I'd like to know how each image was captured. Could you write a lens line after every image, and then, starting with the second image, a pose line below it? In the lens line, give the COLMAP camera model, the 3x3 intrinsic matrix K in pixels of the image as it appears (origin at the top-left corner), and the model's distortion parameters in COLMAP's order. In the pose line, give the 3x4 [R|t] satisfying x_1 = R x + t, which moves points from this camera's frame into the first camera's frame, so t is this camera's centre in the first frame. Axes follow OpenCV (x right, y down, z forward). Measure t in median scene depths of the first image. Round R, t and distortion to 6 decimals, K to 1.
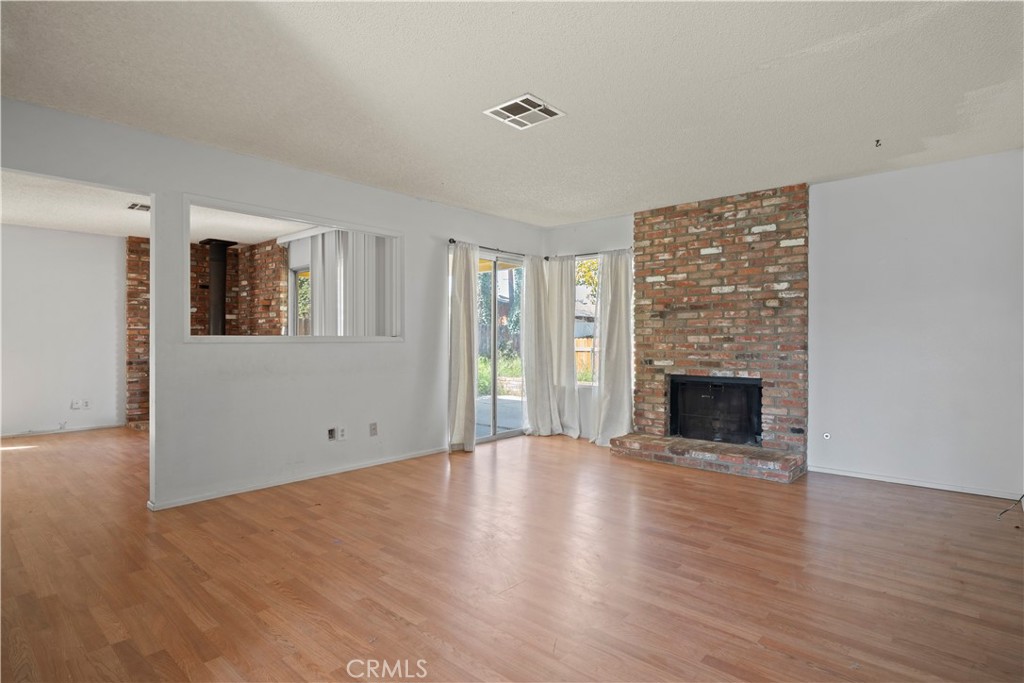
lens RADIAL K [[531.6, 0, 512.0], [0, 531.6, 341.5], [0, 0, 1]] dist [0.003112, 0.000457]
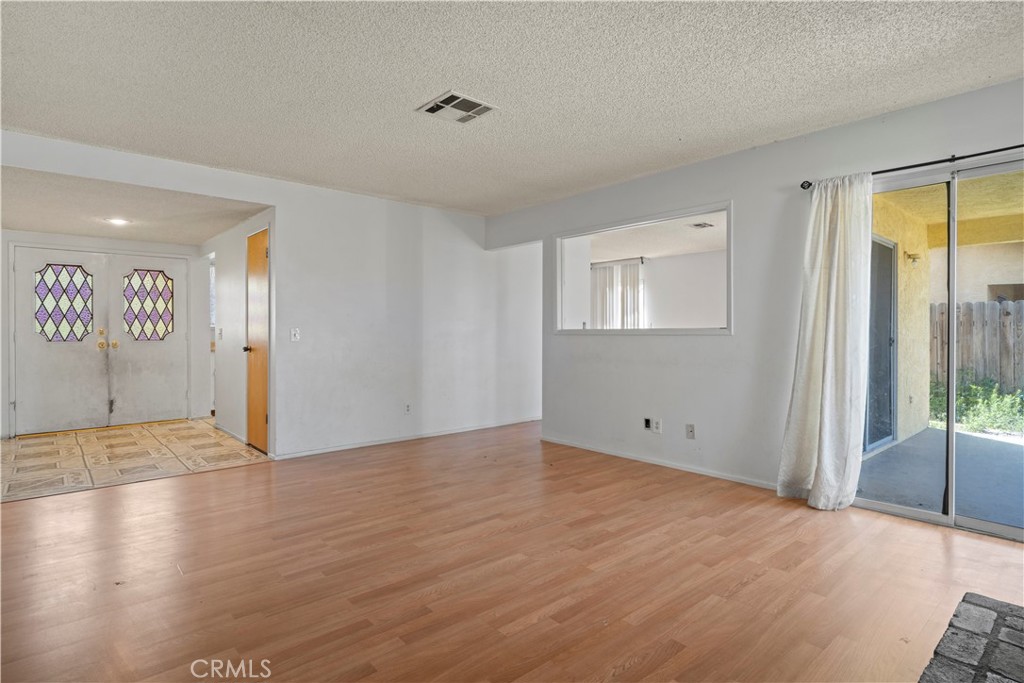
lens RADIAL K [[531.6, 0, 512.0], [0, 531.6, 341.5], [0, 0, 1]] dist [0.003112, 0.000457]
pose [[-0.106424, 0.018355, -0.994151, 0.756194], [-0.003849, 0.999815, 0.018872, -0.004222], [0.994313, 0.005835, -0.106333, 0.897479]]
